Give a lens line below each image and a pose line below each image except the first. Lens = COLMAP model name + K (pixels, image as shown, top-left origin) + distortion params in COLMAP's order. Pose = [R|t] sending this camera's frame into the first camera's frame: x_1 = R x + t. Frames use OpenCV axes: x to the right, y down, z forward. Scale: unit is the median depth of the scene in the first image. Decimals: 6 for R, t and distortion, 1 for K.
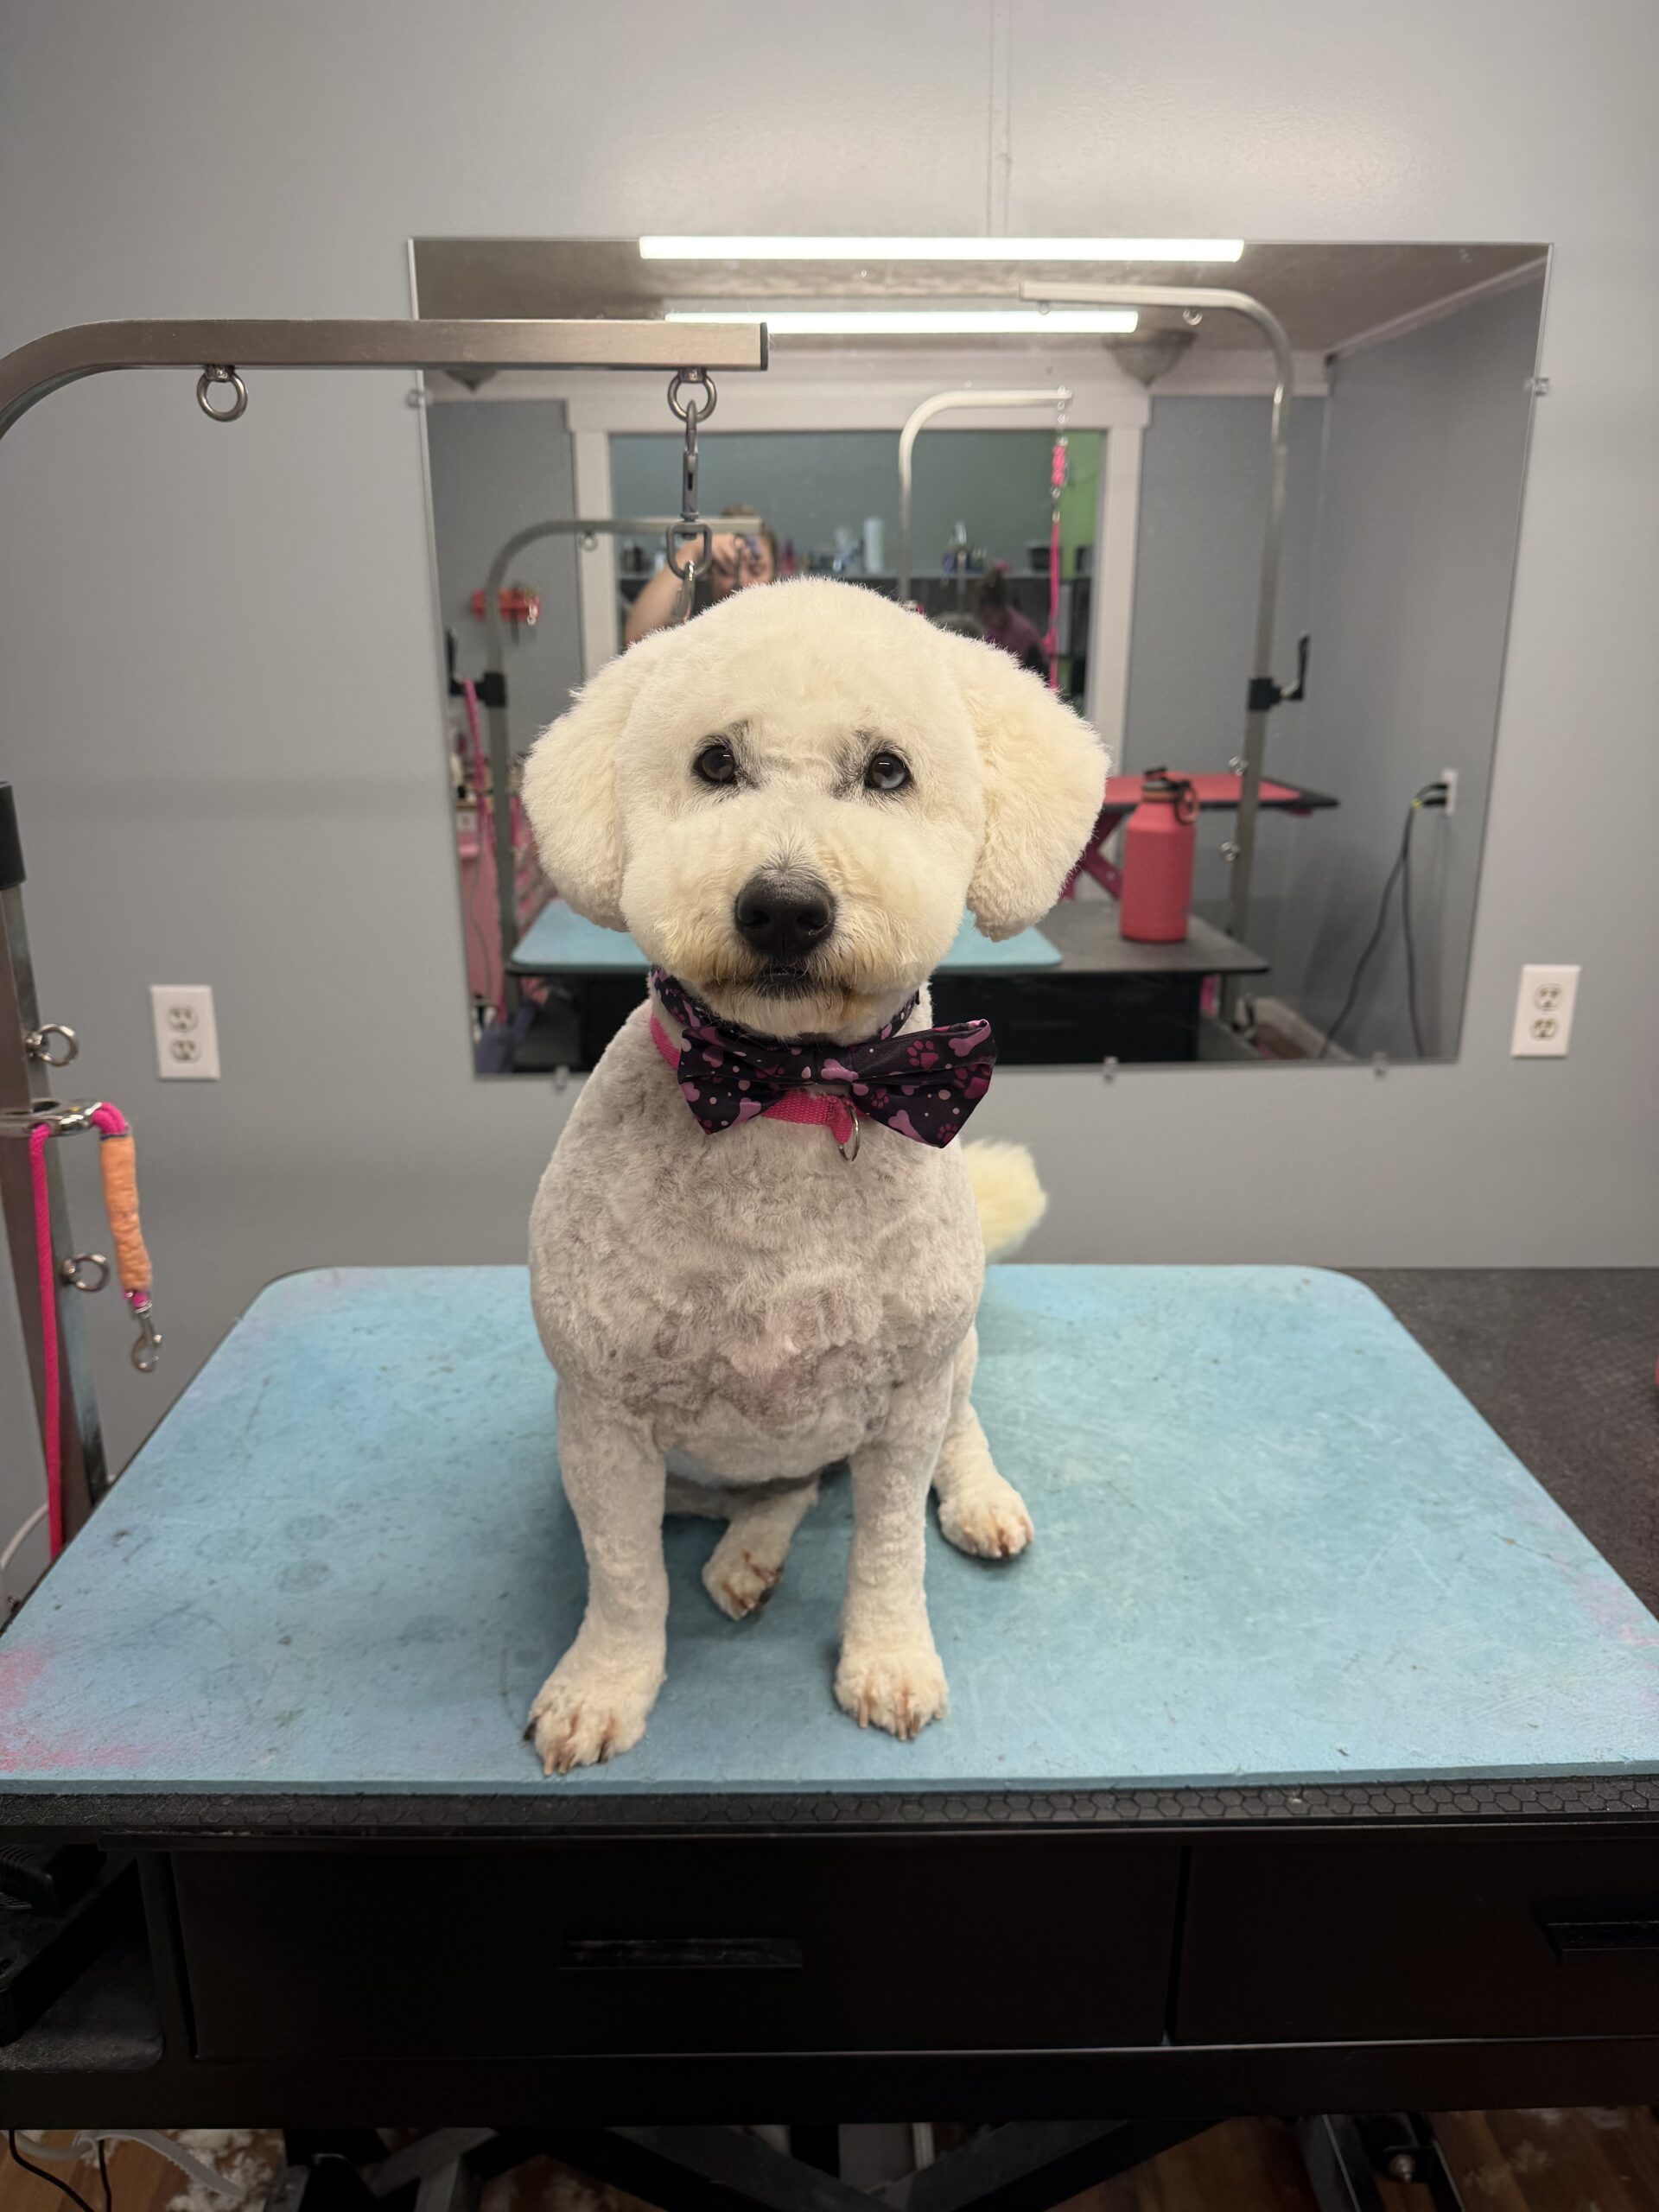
lens RADIAL K [[1535.2, 0, 841.9], [0, 1535.2, 1092.3], [0, 0, 1]] dist [0.011127, -0.020678]
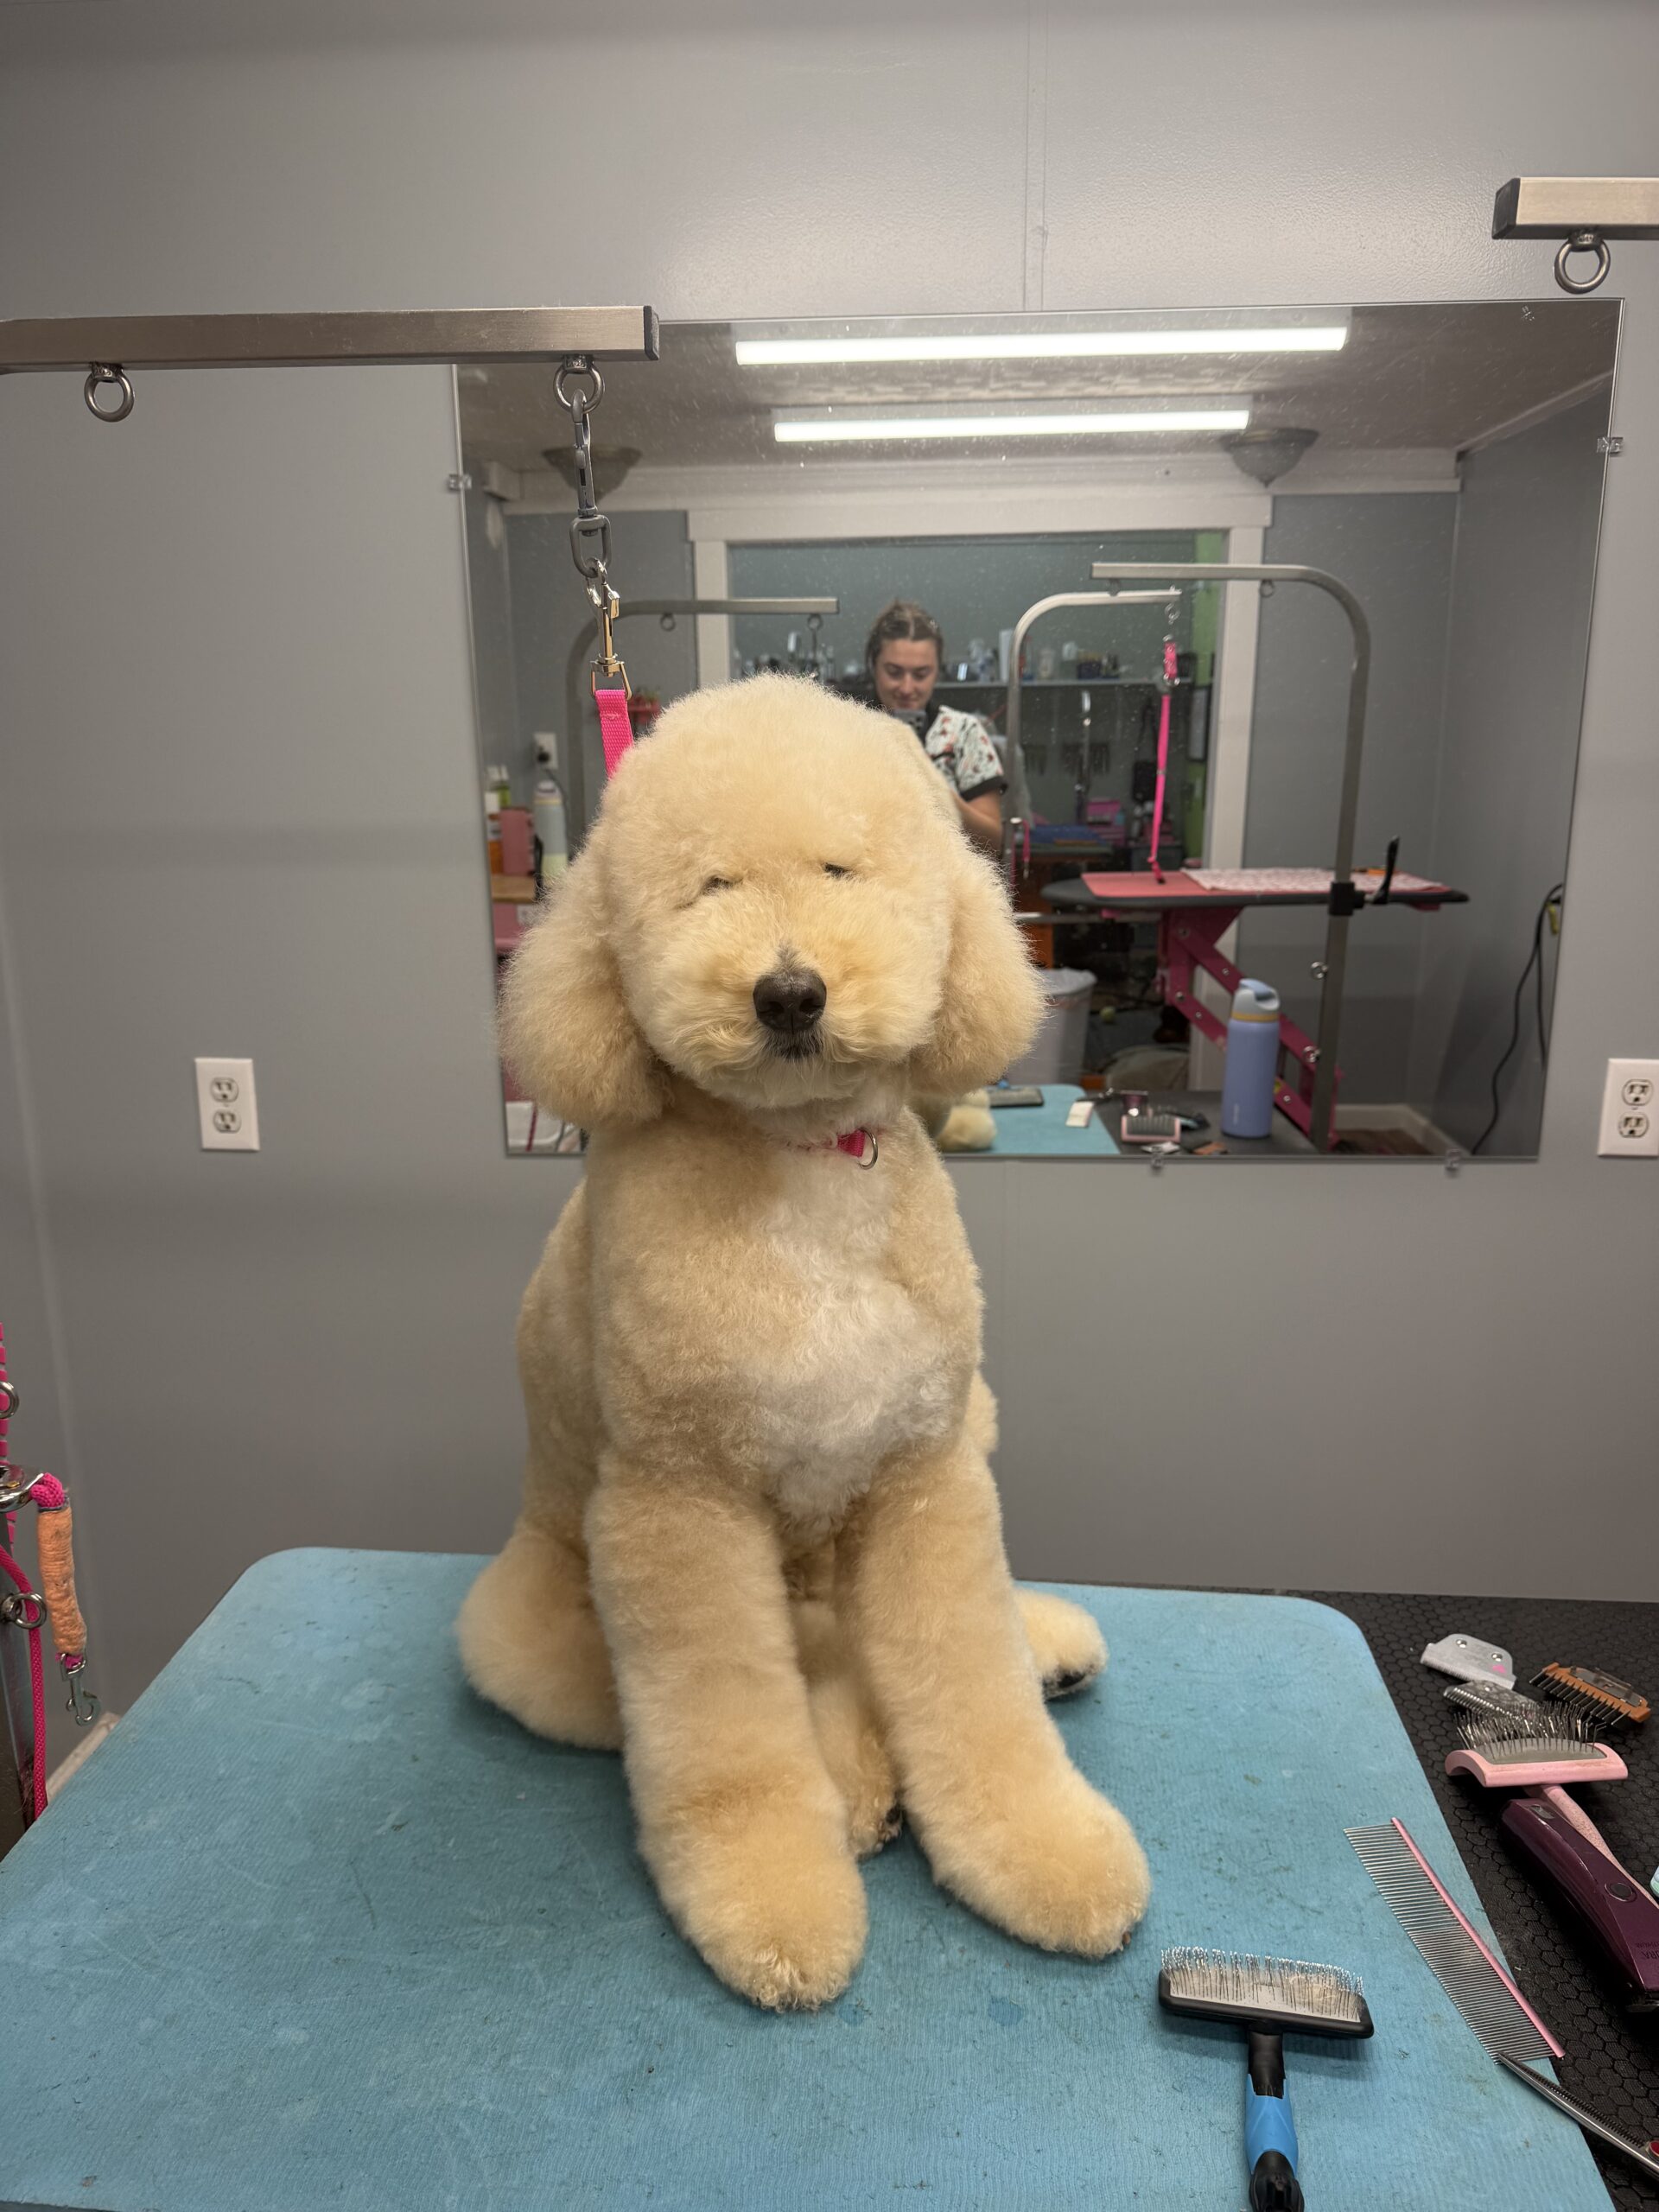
lens RADIAL K [[1535.2, 0, 846.4], [0, 1535.2, 1111.8], [0, 0, 1]] dist [0.011127, -0.020678]
pose [[0.995274, 0.017077, -0.095595, 0.056570], [-0.022659, 0.998082, -0.057615, 0.011488], [0.094427, 0.059509, 0.993752, 0.025955]]
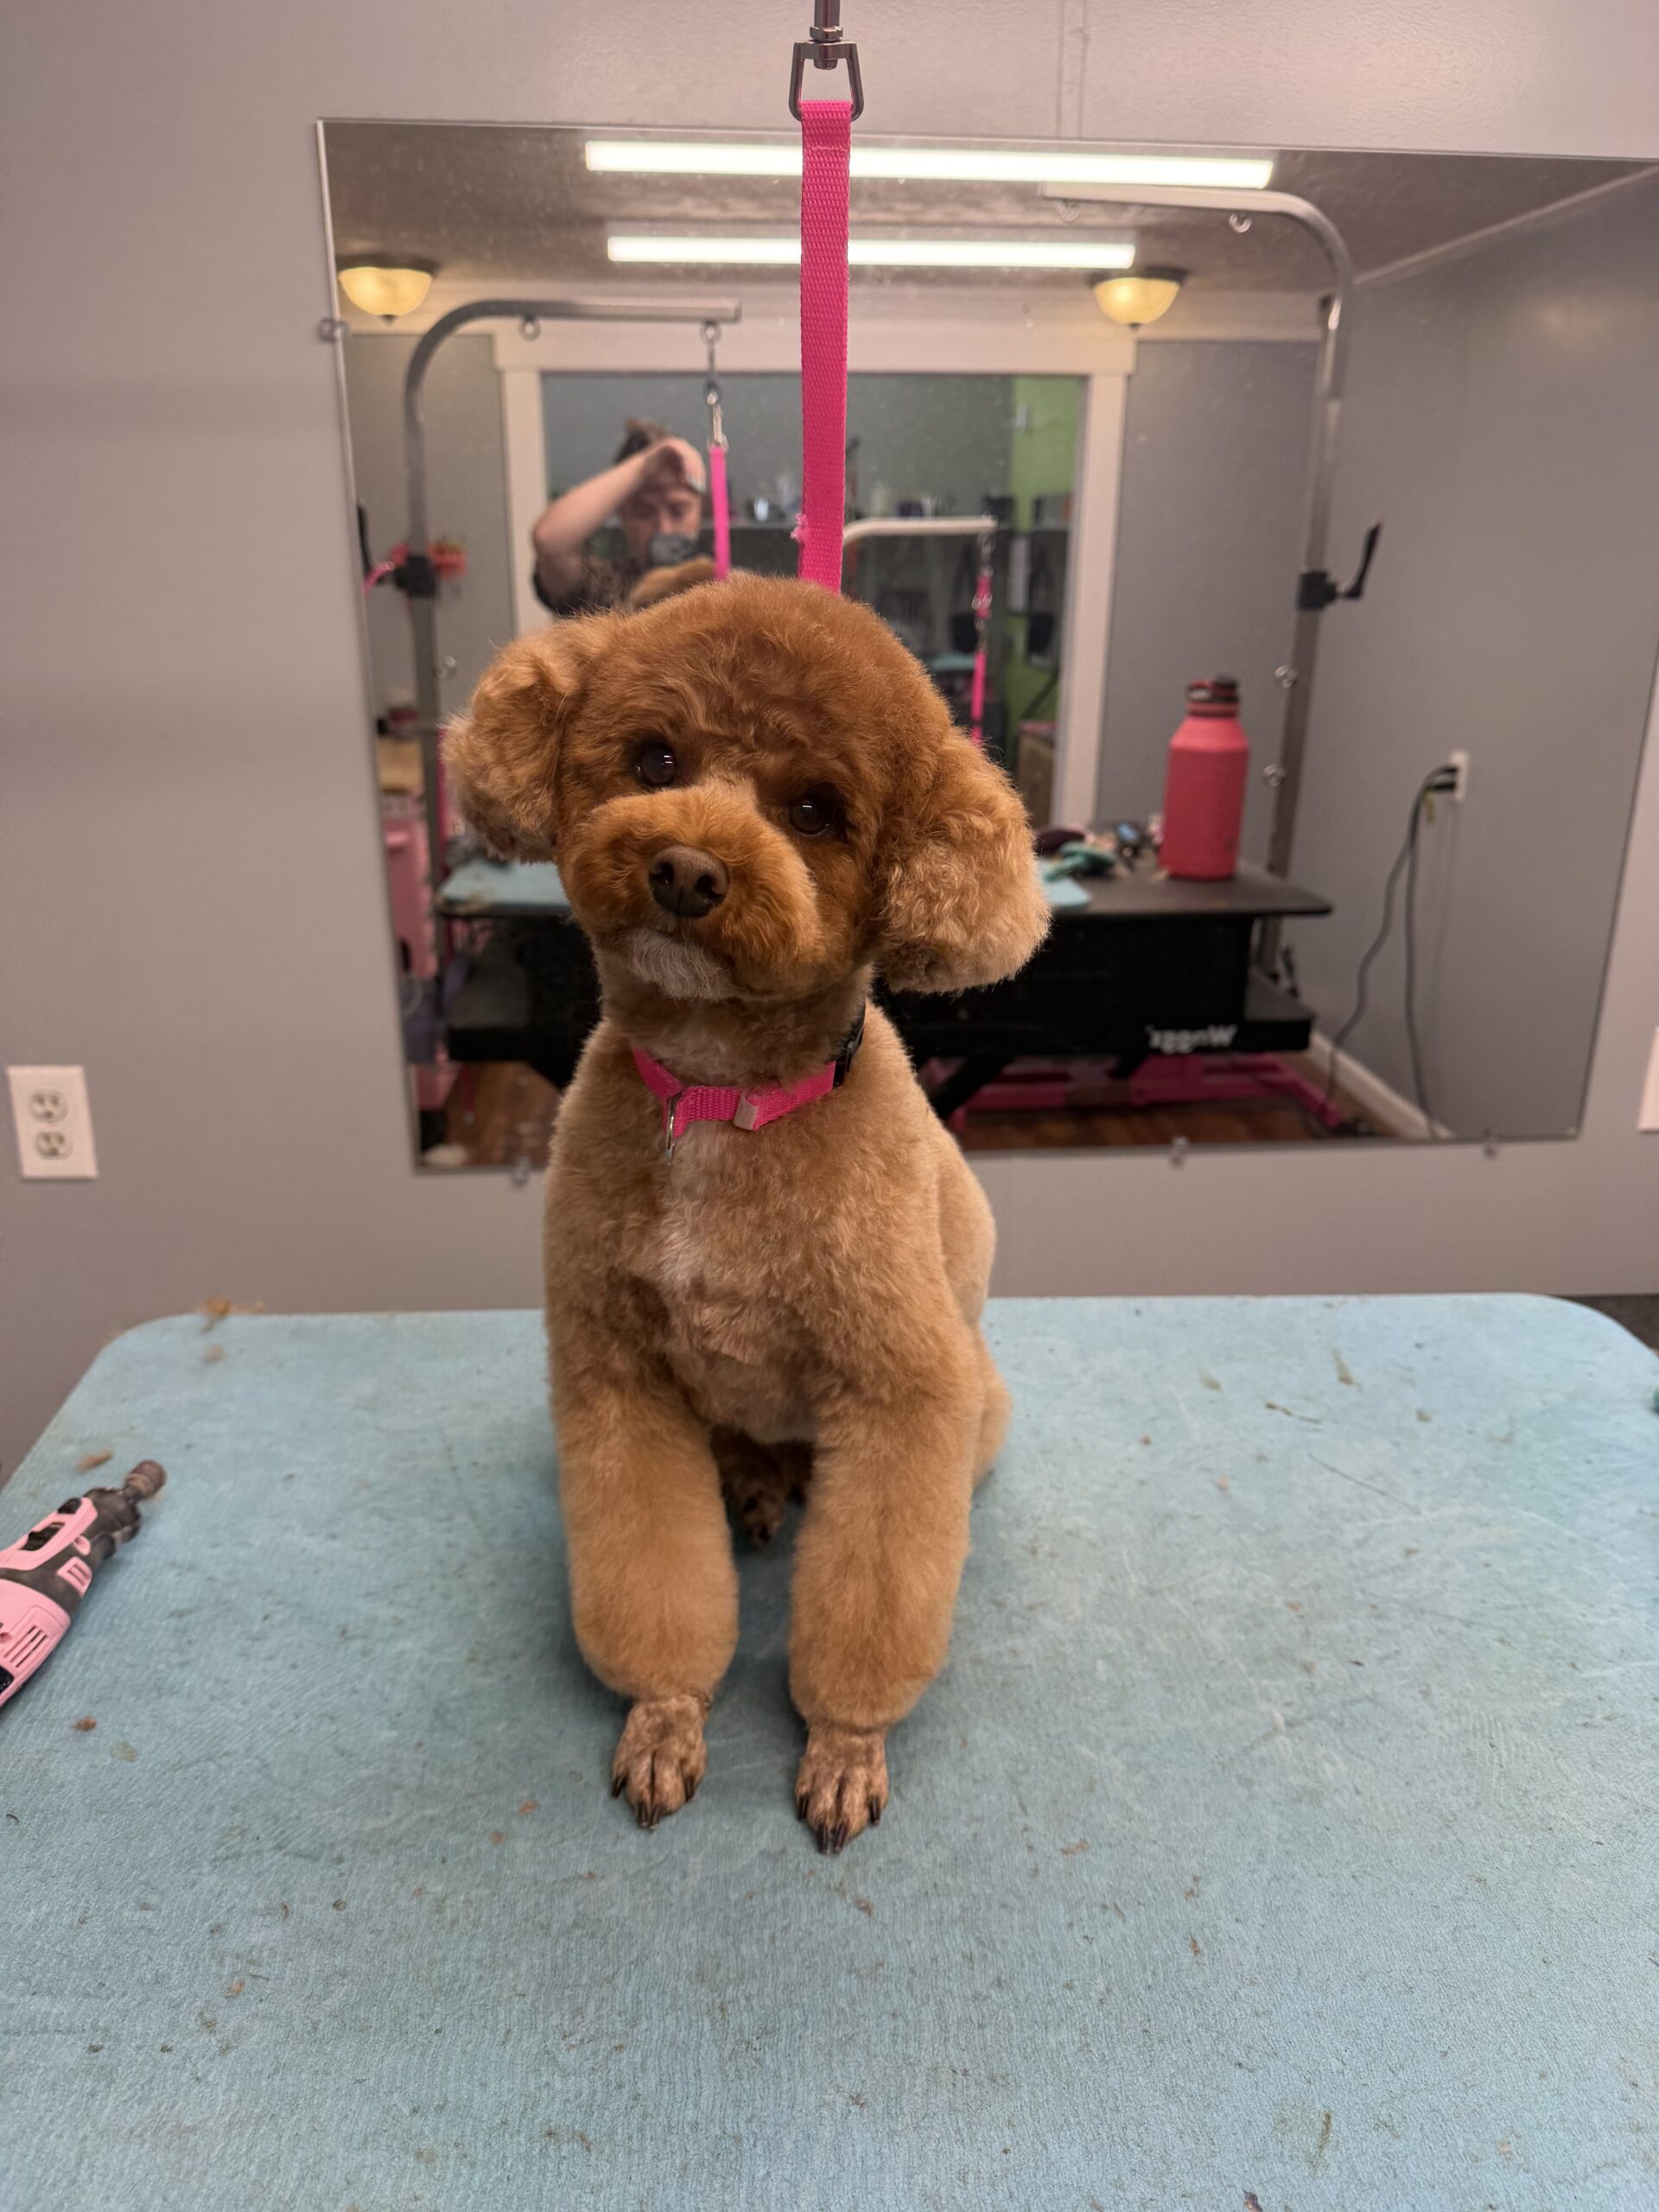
lens RADIAL K [[1535.2, 0, 848.2], [0, 1535.2, 1092.2], [0, 0, 1]] dist [0.011127, -0.020678]
pose [[0.998762, -0.007835, 0.049124, -0.037265], [0.006237, 0.999449, 0.032592, -0.059505], [-0.049353, -0.032245, 0.998261, 0.131566]]
